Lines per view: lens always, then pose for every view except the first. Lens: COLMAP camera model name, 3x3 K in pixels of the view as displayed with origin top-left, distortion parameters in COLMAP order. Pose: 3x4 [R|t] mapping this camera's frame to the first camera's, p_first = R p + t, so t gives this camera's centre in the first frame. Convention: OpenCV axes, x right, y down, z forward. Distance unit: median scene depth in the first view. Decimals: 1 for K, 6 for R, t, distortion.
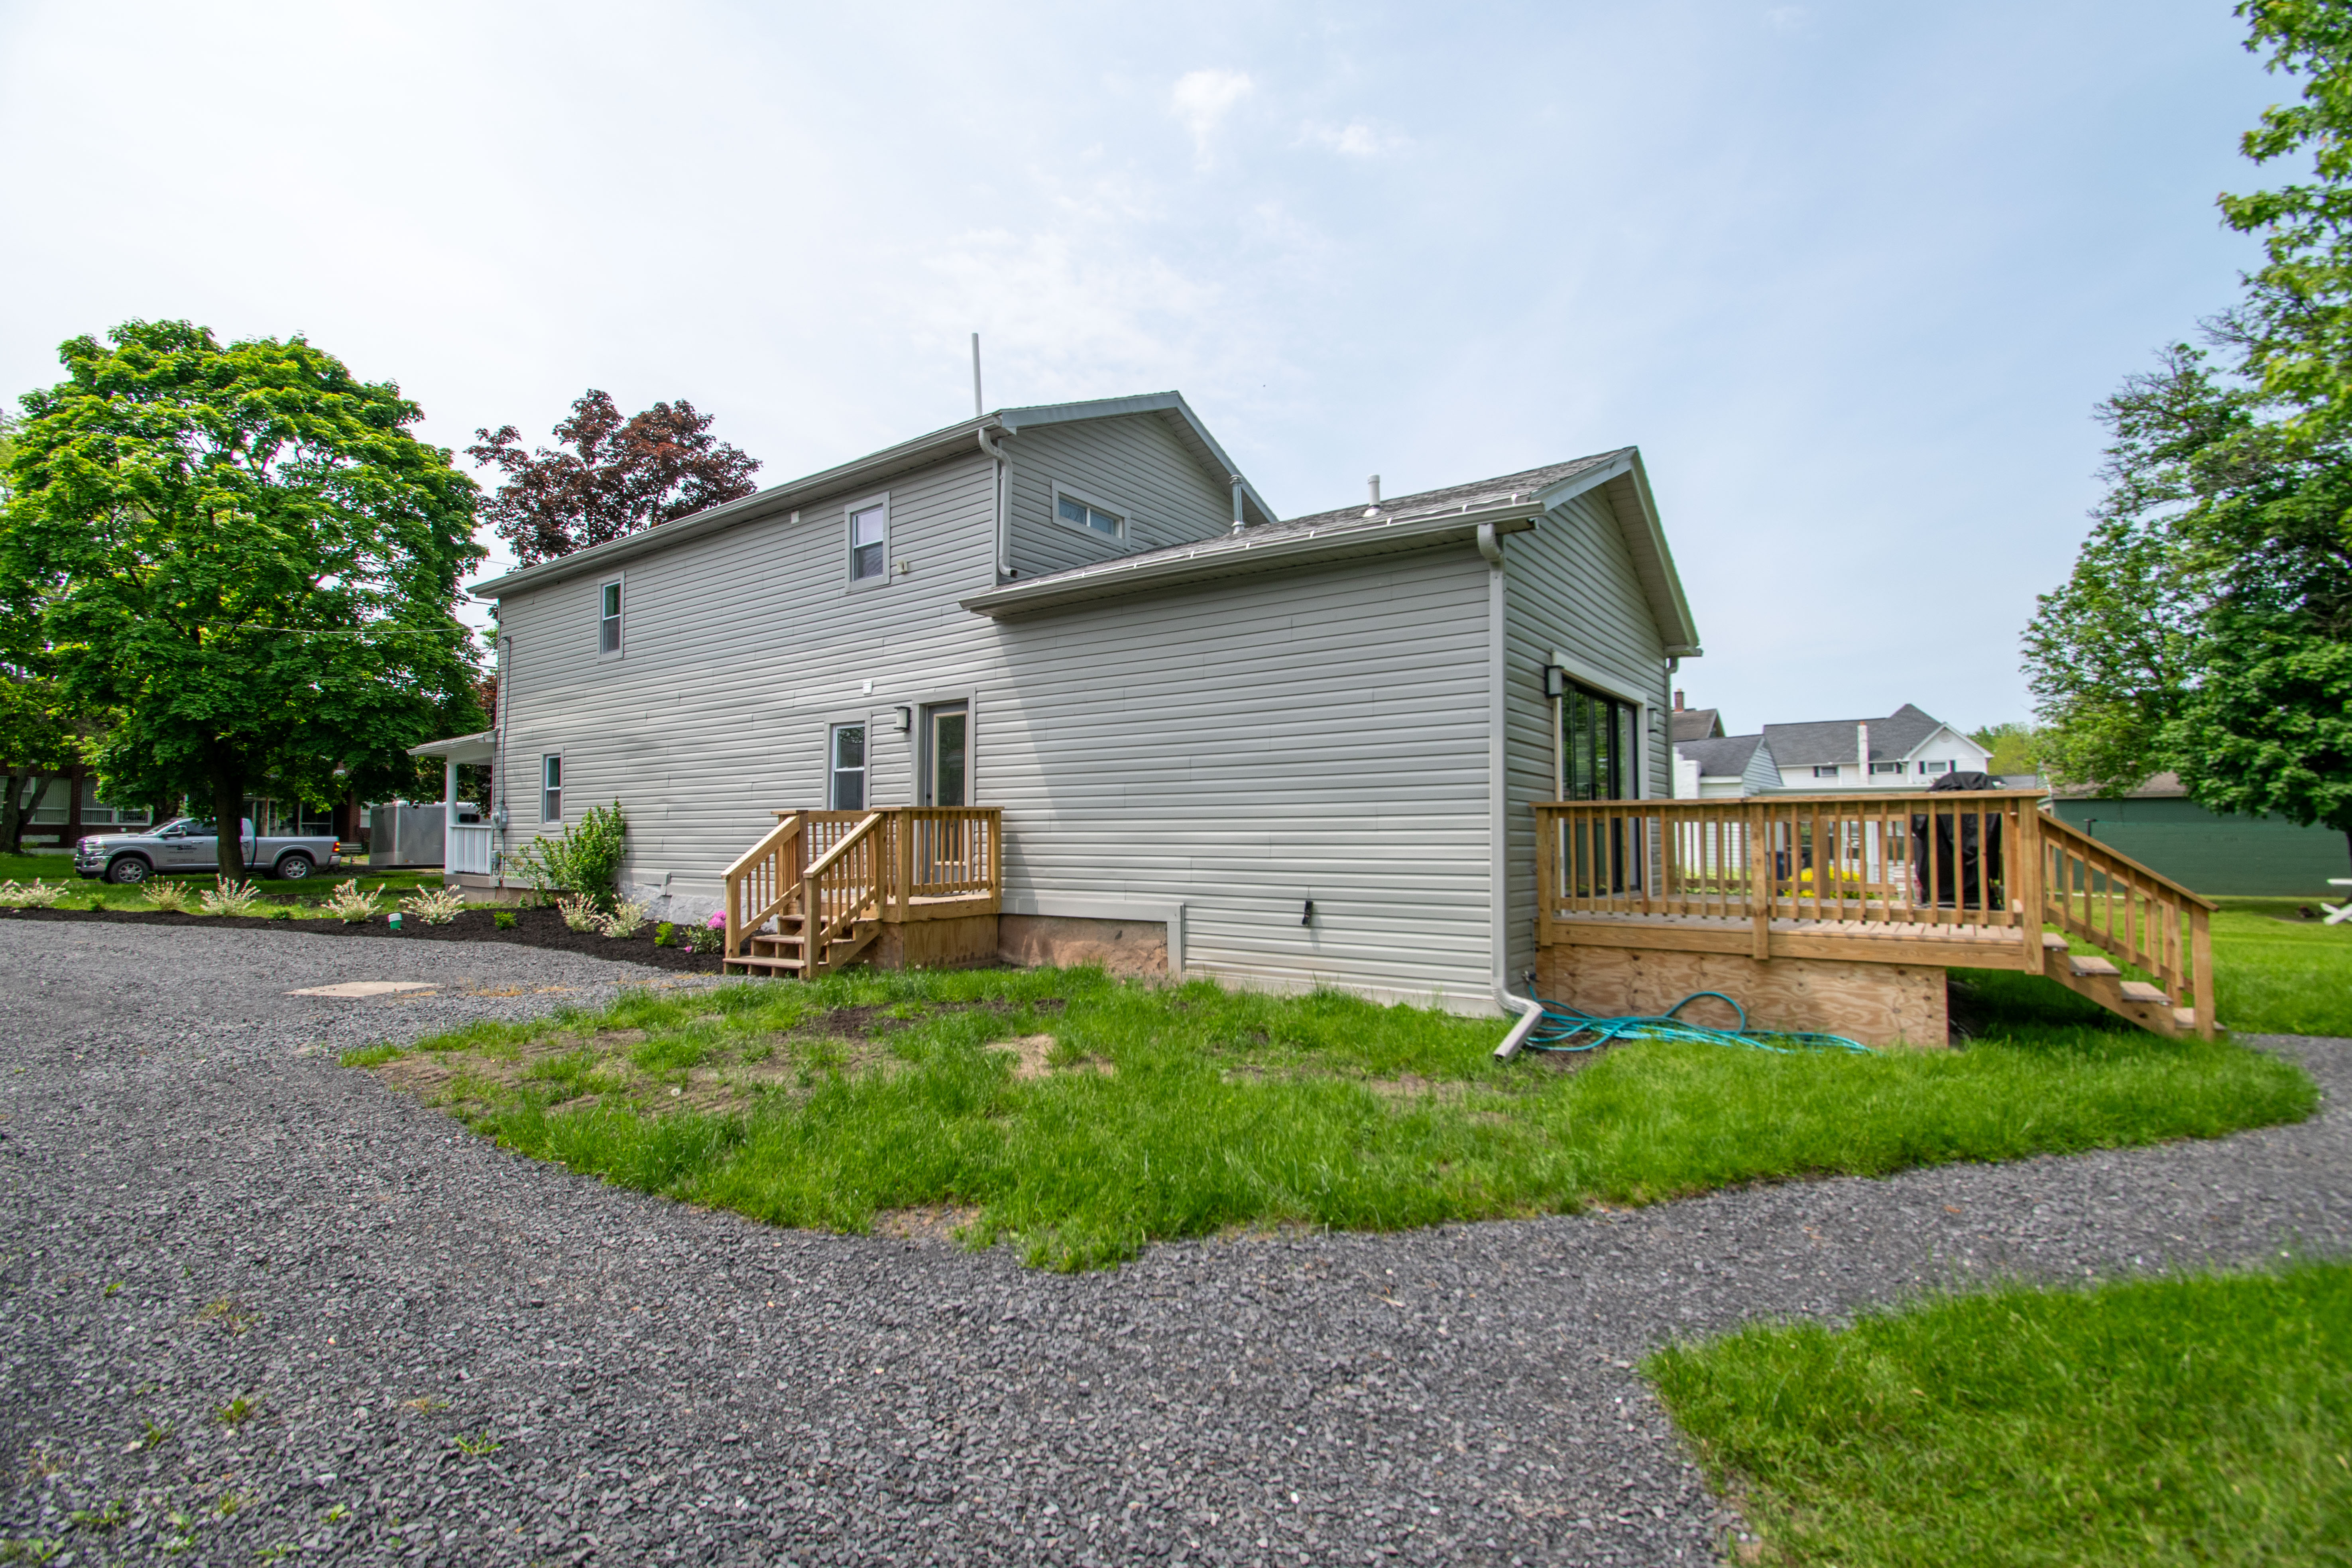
lens RADIAL K [[1035.9, 0, 1185.7], [0, 1035.9, 795.2], [0, 0, 1]] dist [0.029295, -0.026242]
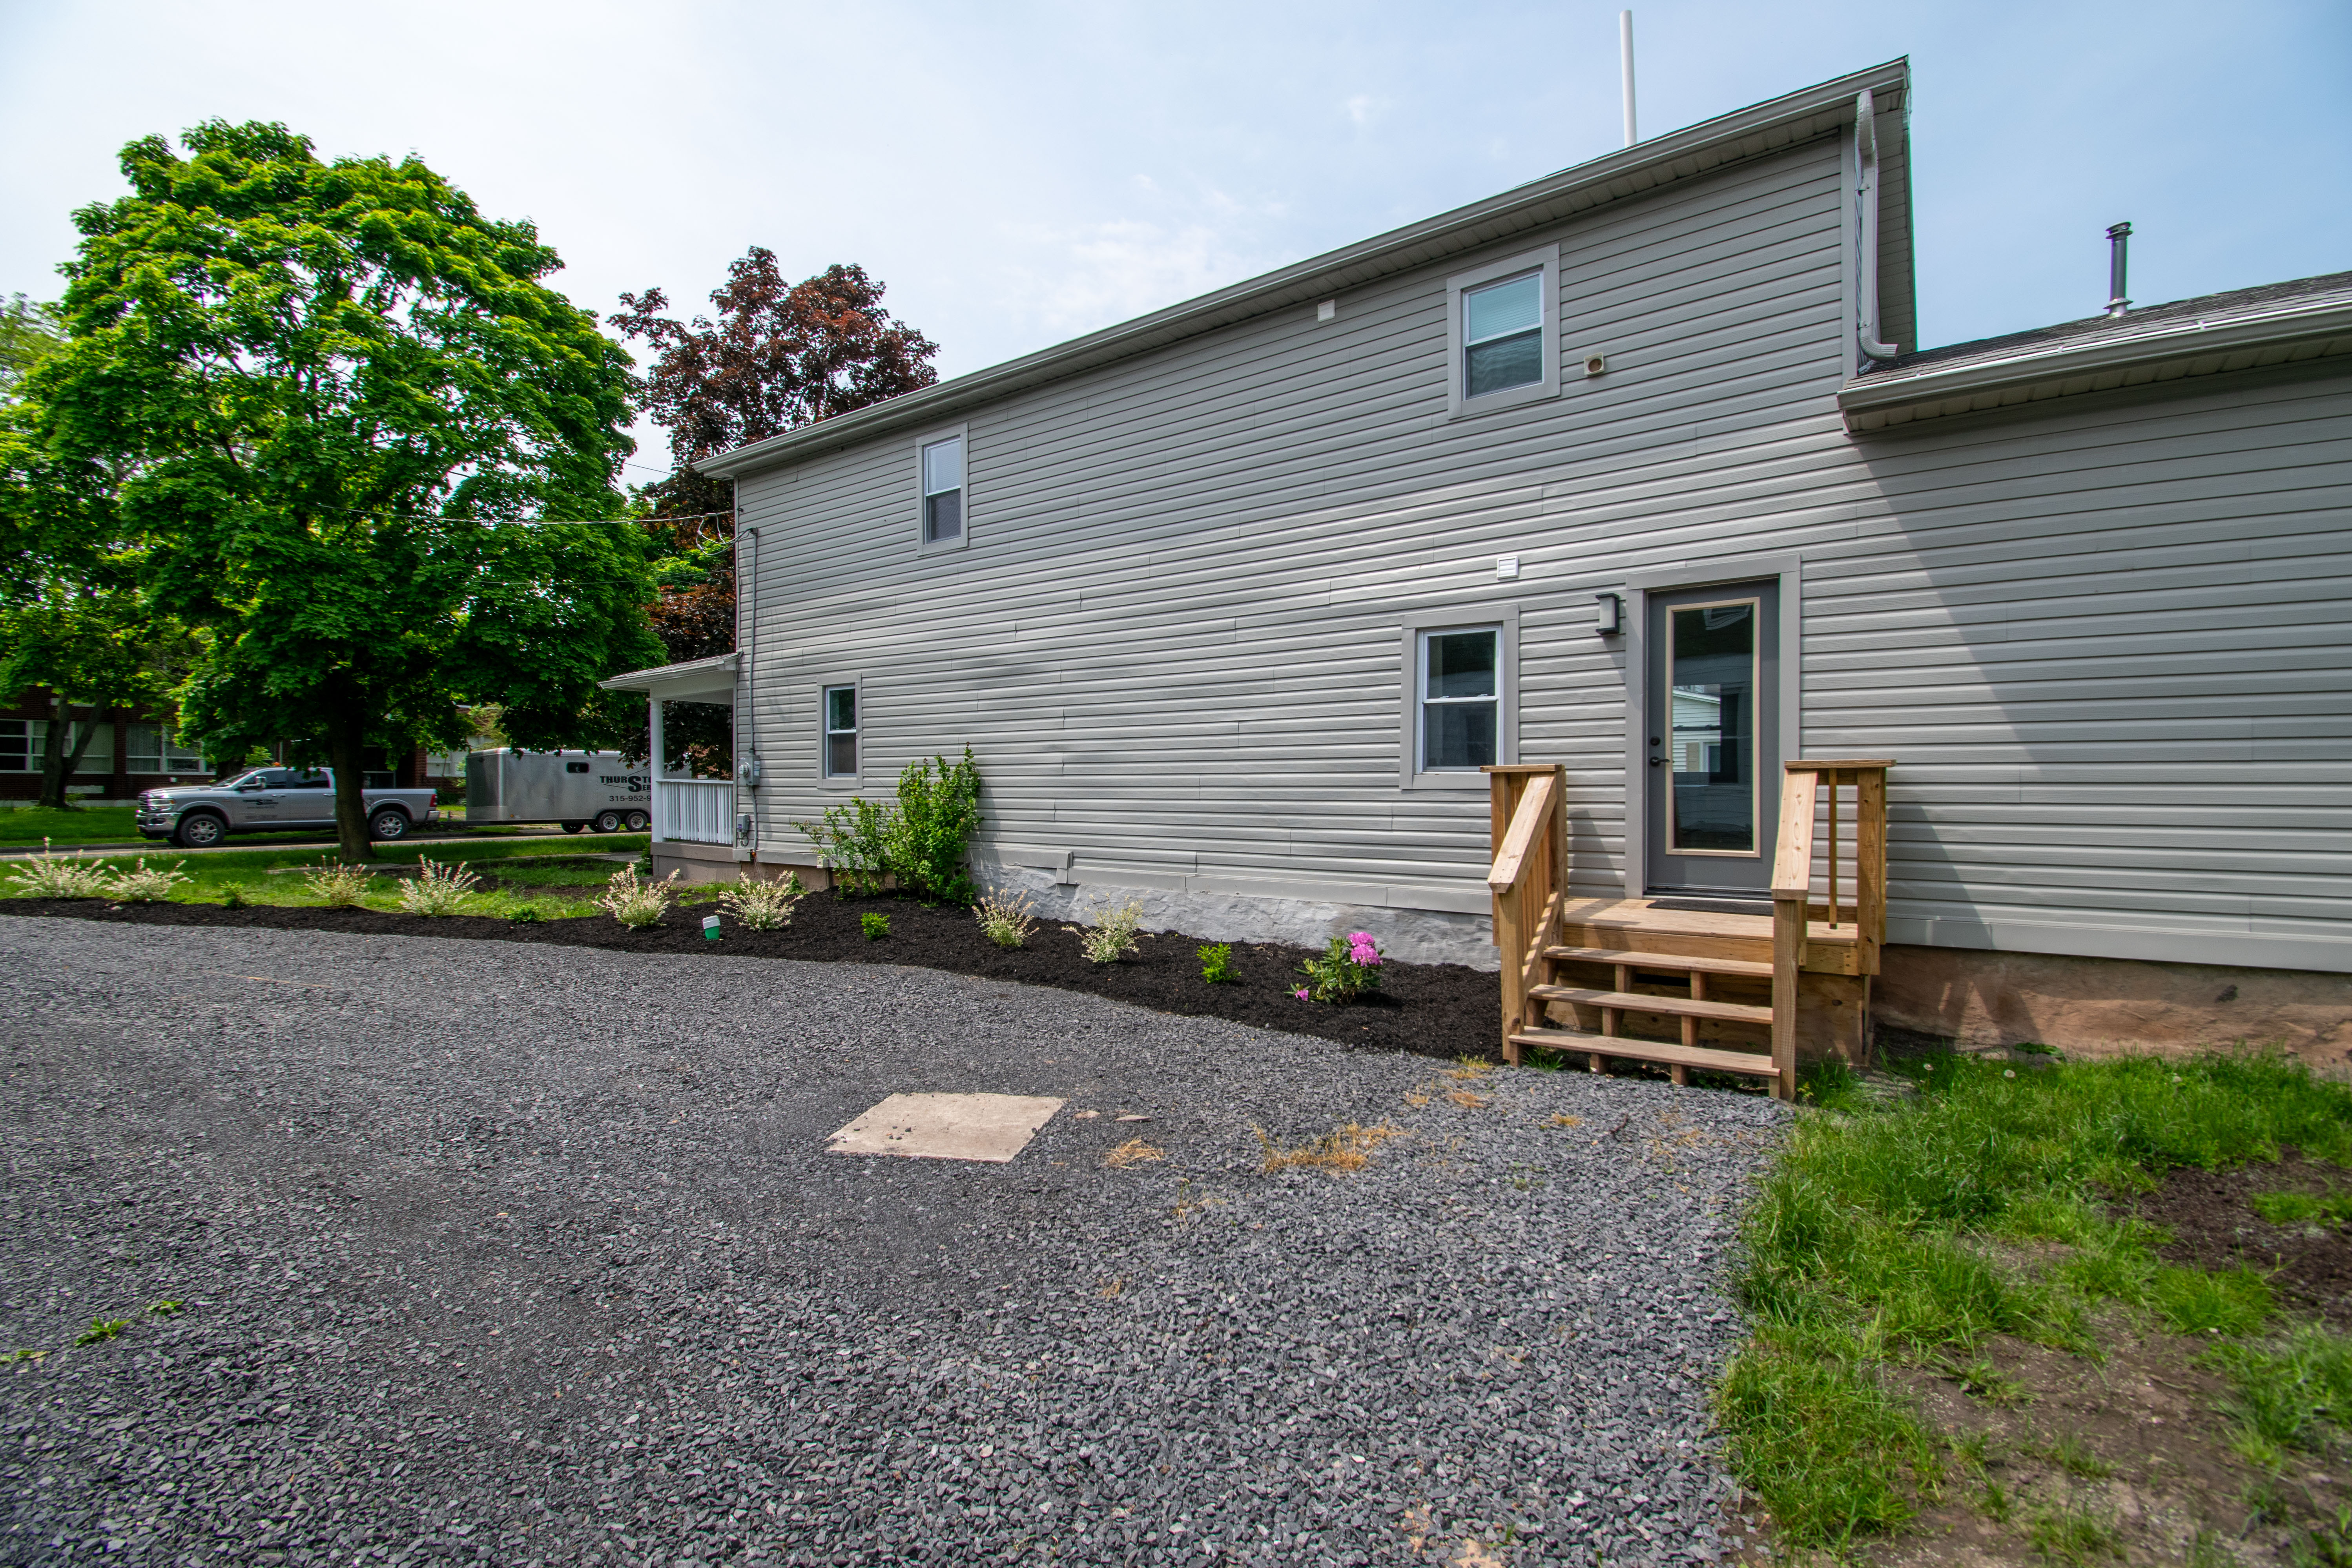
lens RADIAL K [[1017.4, 0, 1197.9], [0, 1017.4, 790.3], [0, 0, 1]] dist [0.026382, -0.025898]
pose [[0.999967, 0.001001, 0.008001, -0.304812], [-0.001365, 0.998954, 0.045696, 0.001348], [-0.007947, -0.045705, 0.998923, 0.233484]]
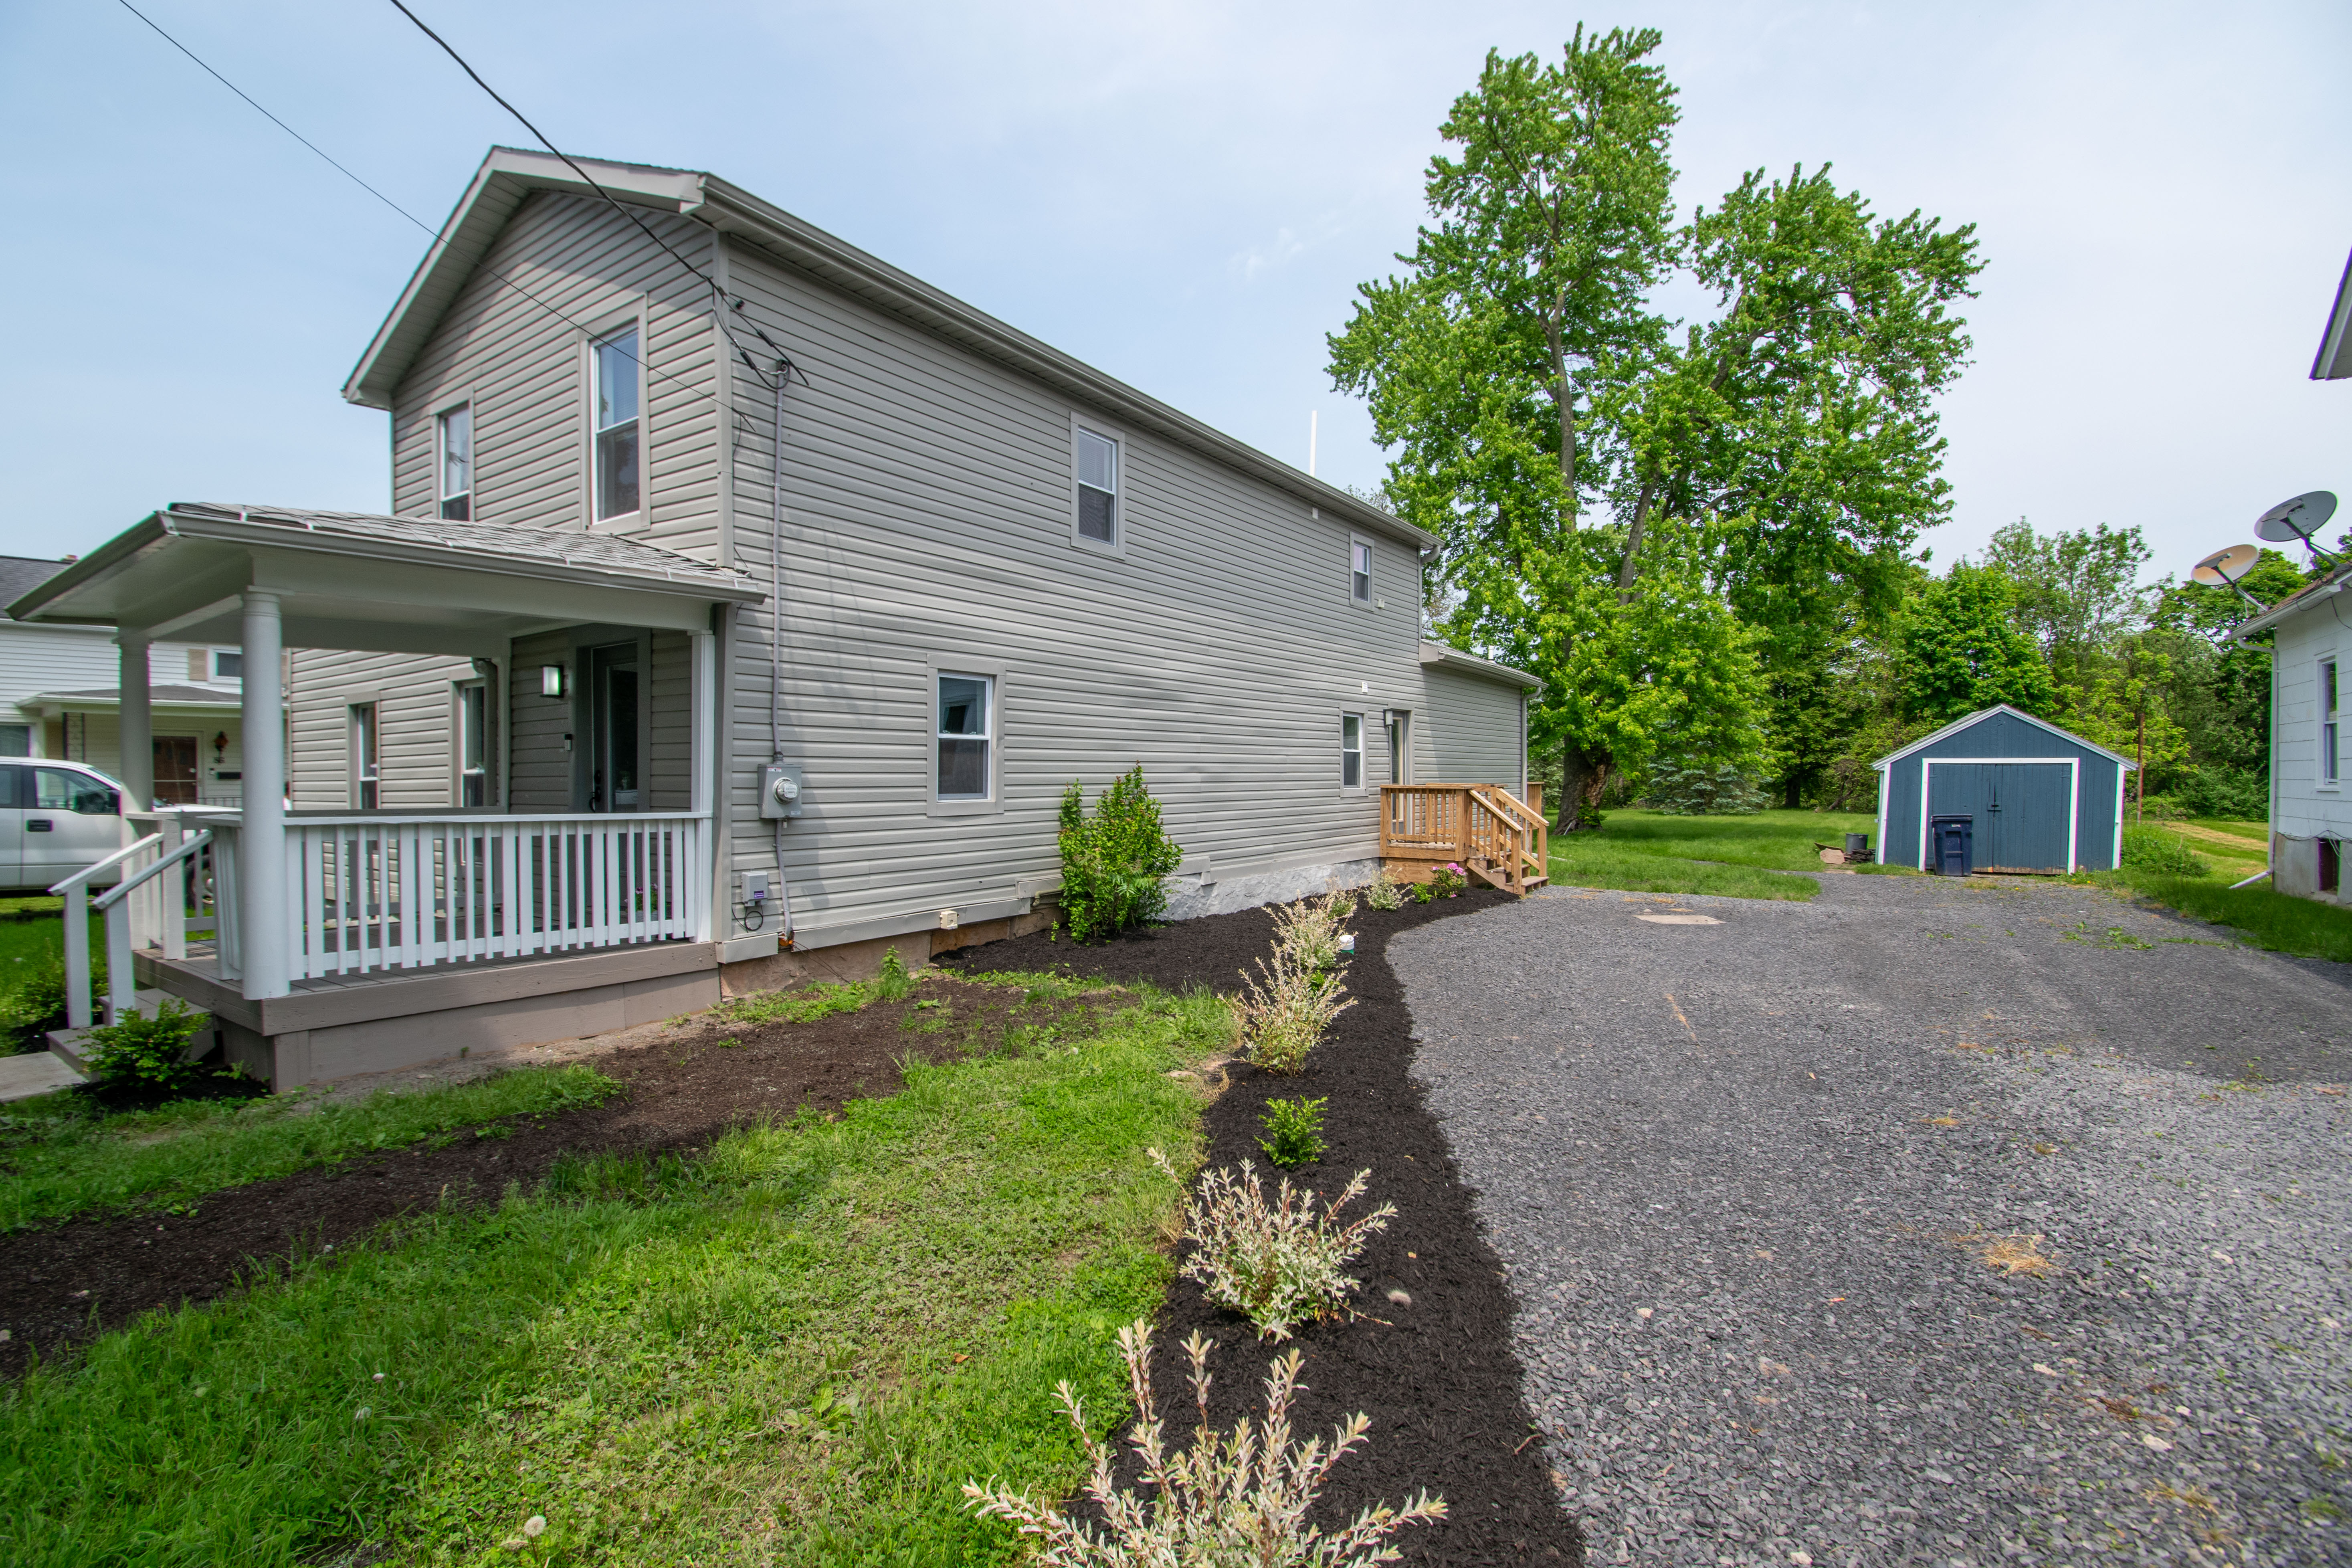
lens RADIAL K [[1045.9, 0, 1191.9], [0, 1045.9, 789.4], [0, 0, 1]] dist [0.012041, -0.009607]
pose [[-0.019279, -0.008735, 0.999776, -0.973496], [-0.030755, 0.999494, 0.008140, 0.010616], [-0.999341, -0.030591, -0.019537, 0.756418]]
